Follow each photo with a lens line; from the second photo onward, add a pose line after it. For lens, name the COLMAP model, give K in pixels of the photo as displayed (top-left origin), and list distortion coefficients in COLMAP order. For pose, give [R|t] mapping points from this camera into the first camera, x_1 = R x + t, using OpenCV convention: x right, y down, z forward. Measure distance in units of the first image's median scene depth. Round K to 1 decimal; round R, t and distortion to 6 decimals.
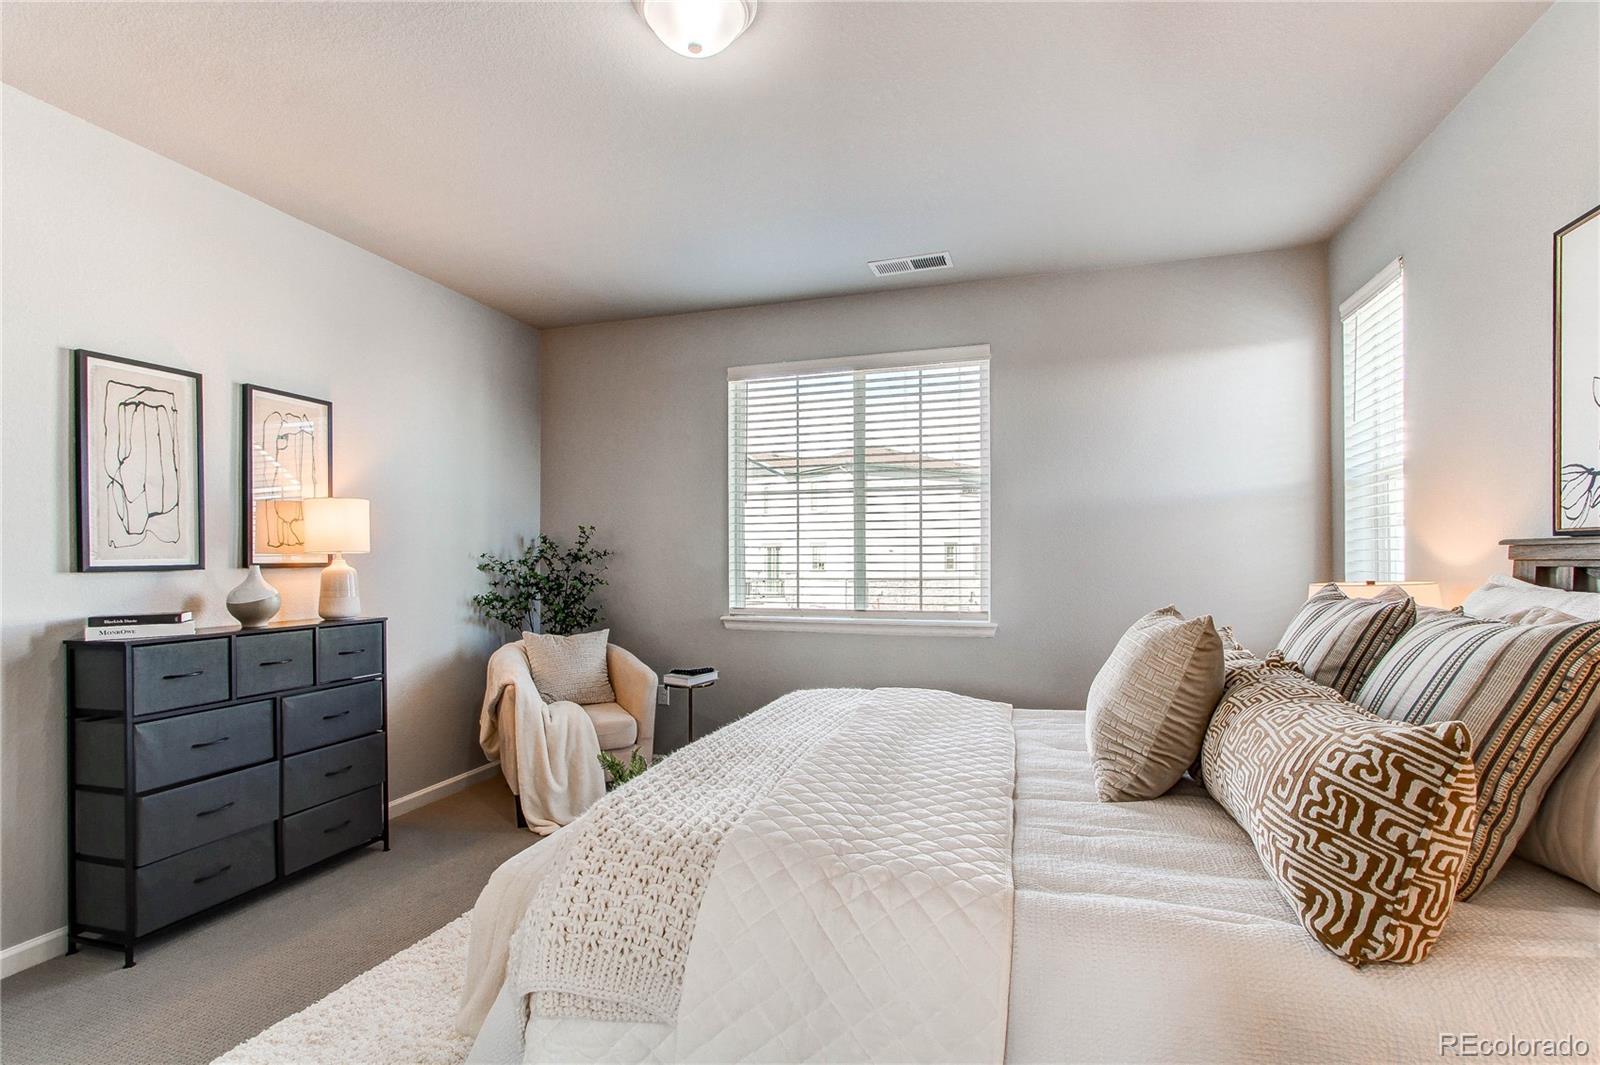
lens RADIAL K [[760.4, 0, 785.8], [0, 760.4, 562.0], [0, 0, 1]] dist [-0.006486, 0.000124]
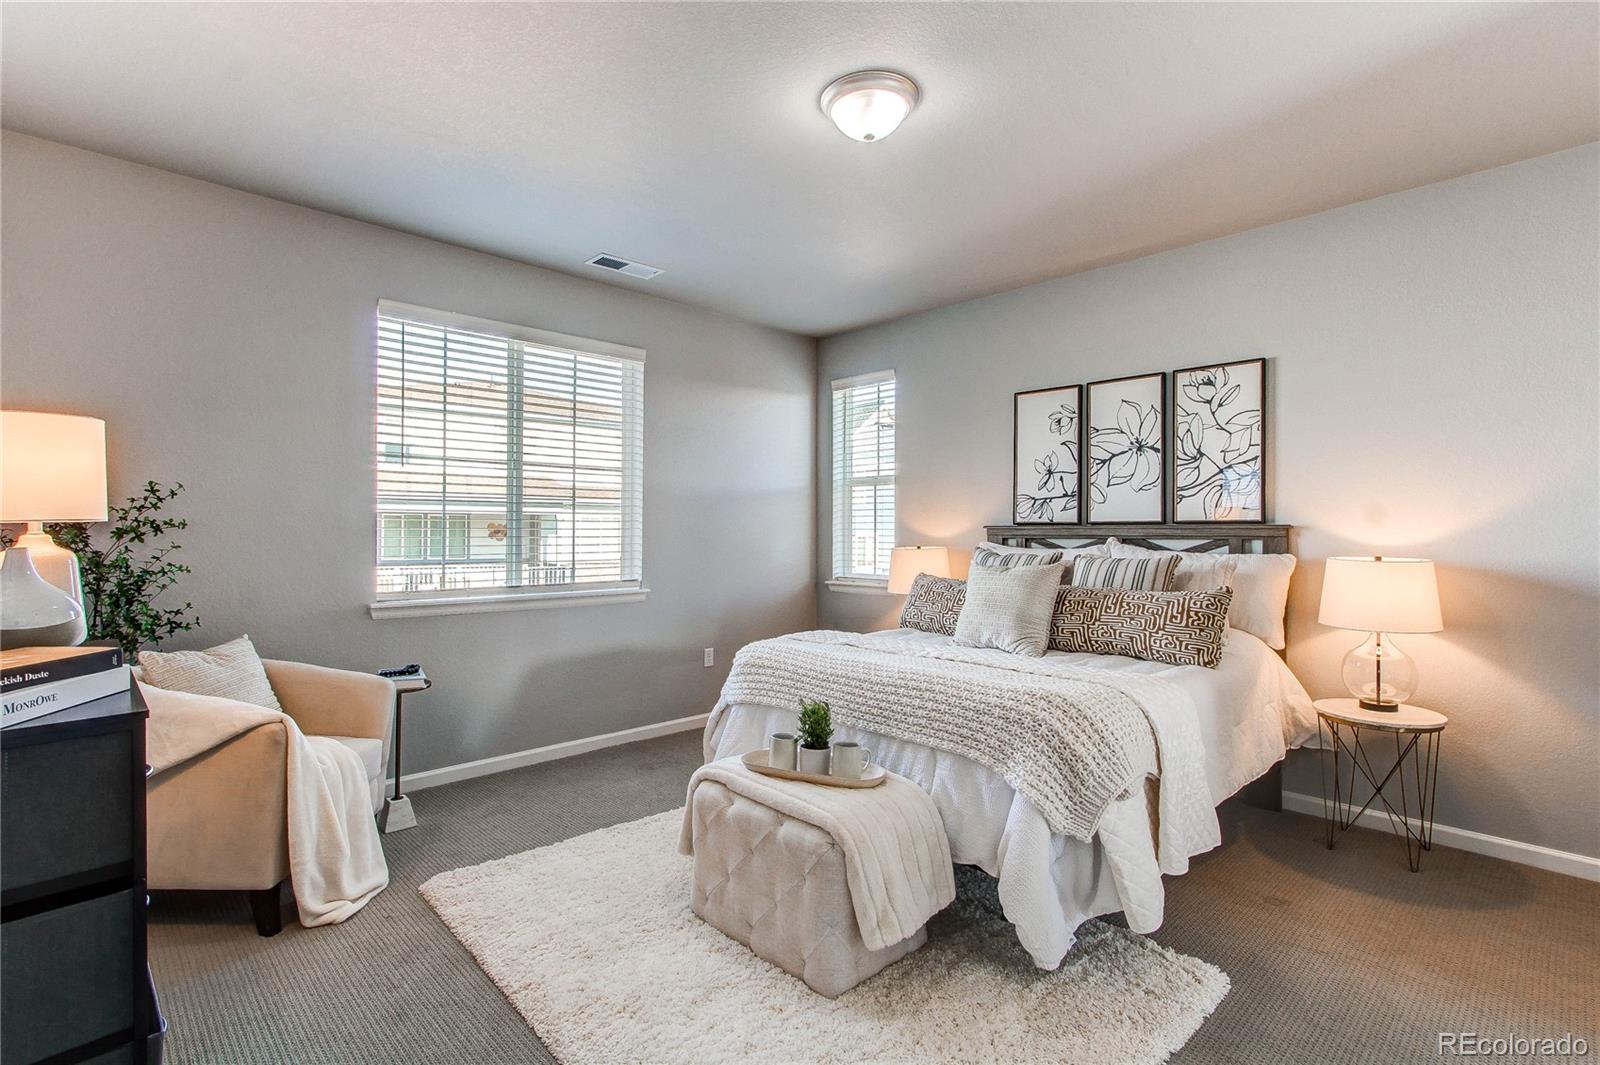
lens RADIAL K [[750.1, 0, 794.5], [0, 750.1, 551.2], [0, 0, 1]] dist [-0.002188, 0.001353]
pose [[0.473862, -0.019946, 0.880373, -0.647541], [0.001069, 0.999756, 0.022075, -0.002640], [-0.880598, -0.009520, 0.473768, 0.252835]]
